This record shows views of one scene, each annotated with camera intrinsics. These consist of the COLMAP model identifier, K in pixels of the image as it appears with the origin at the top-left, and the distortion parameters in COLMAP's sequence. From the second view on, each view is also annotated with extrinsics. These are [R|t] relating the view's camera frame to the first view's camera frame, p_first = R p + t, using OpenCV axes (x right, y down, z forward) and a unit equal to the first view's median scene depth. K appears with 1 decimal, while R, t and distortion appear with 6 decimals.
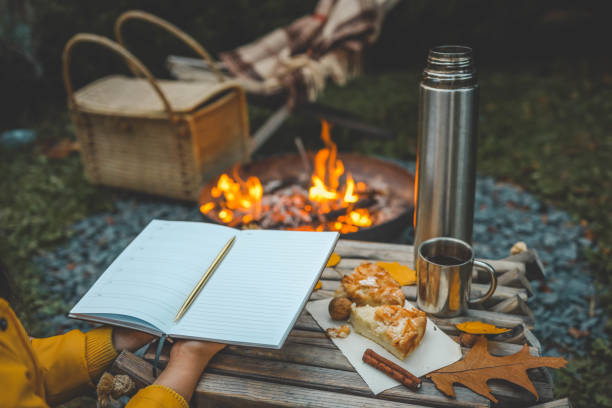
lens RADIAL K [[628.9, 0, 306.2], [0, 628.9, 207.5], [0, 0, 1]] dist [-0.062404, 0.000000]
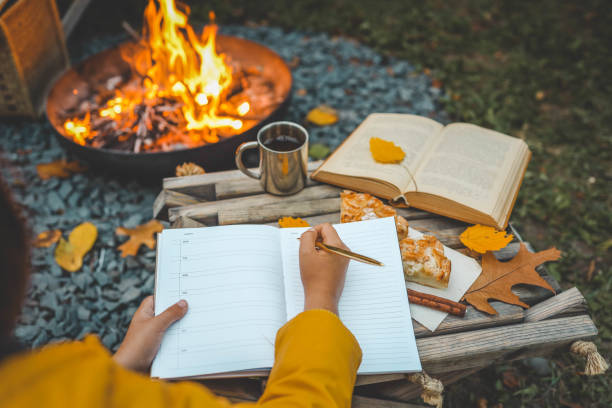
lens RADIAL K [[628.9, 0, 310.9], [0, 628.9, 199.0], [0, 0, 1]] dist [-0.062404, 0.000000]
pose [[0.909786, -0.234147, 0.342731, -0.164336], [0.139034, 0.949910, 0.279892, -0.101929], [-0.391100, -0.206991, 0.896770, 0.075182]]
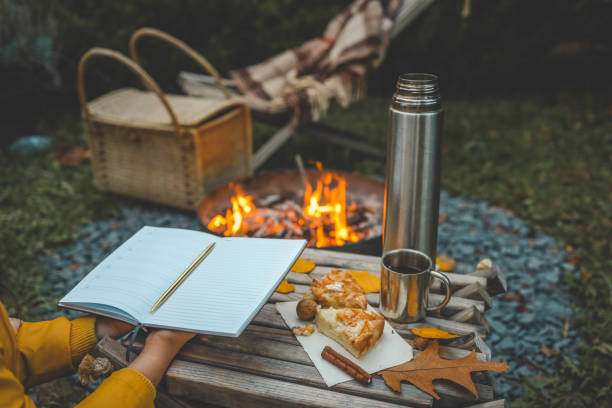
lens RADIAL K [[628.9, 0, 306.4], [0, 628.9, 204.7], [0, 0, 1]] dist [-0.062404, 0.000000]
pose [[0.998689, 0.045130, -0.024138, 0.035672], [-0.045968, 0.998316, -0.035379, 0.009077], [0.022501, 0.036442, 0.999082, -0.046160]]
